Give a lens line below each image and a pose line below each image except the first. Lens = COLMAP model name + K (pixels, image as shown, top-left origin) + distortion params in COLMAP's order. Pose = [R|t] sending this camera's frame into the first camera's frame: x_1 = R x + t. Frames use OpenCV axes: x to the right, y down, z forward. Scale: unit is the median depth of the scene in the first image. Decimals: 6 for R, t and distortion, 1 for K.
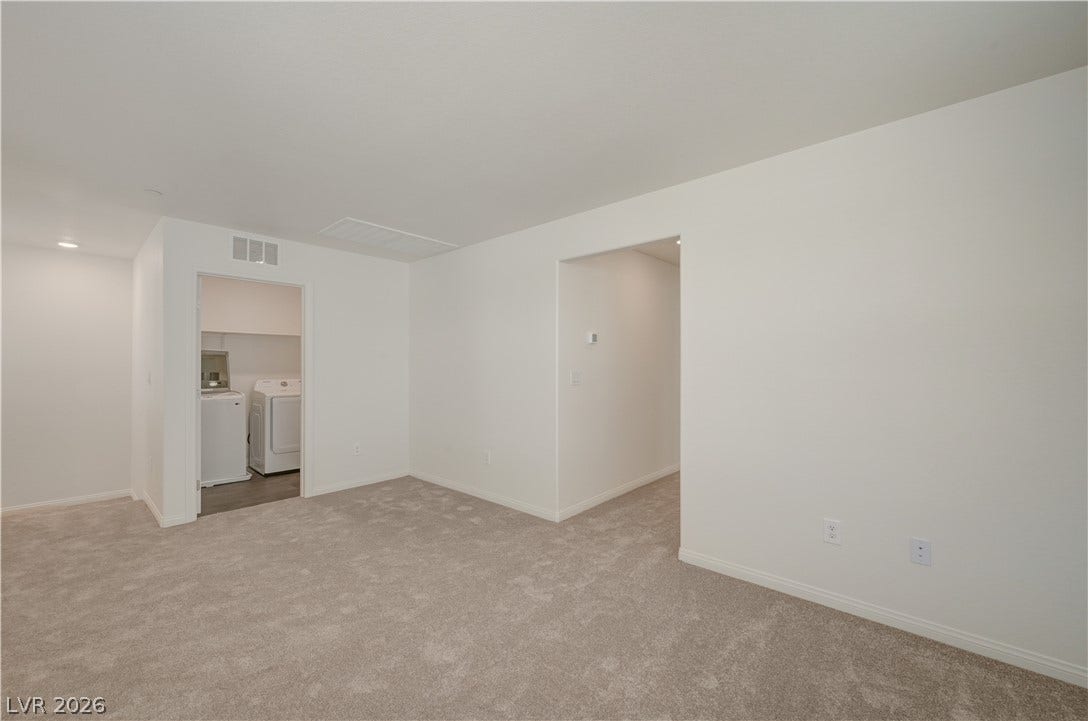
lens RADIAL K [[431.1, 0, 537.1], [0, 431.1, 363.4], [0, 0, 1]] dist [-0.000785, 0.000145]
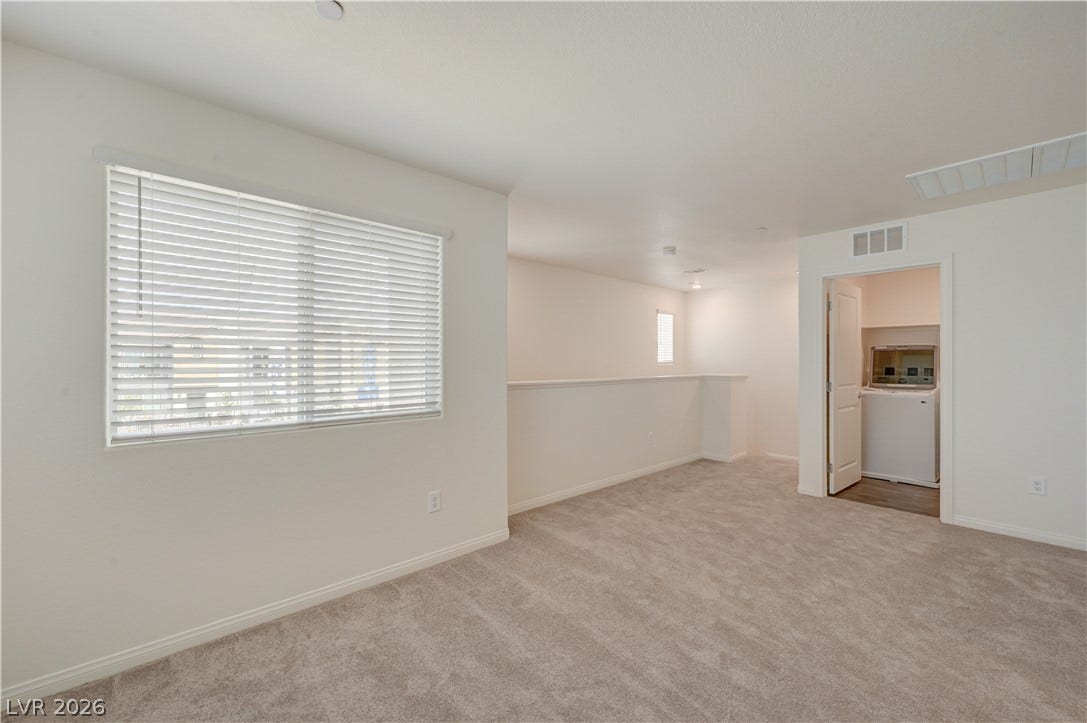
lens RADIAL K [[430.7, 0, 554.5], [0, 430.7, 355.9], [0, 0, 1]] dist [-0.000785, 0.000145]
pose [[-0.075766, -0.011695, -0.997057, 0.368109], [0.003074, 0.999924, -0.011962, 0.004887], [0.997121, -0.003971, -0.075725, 0.363736]]
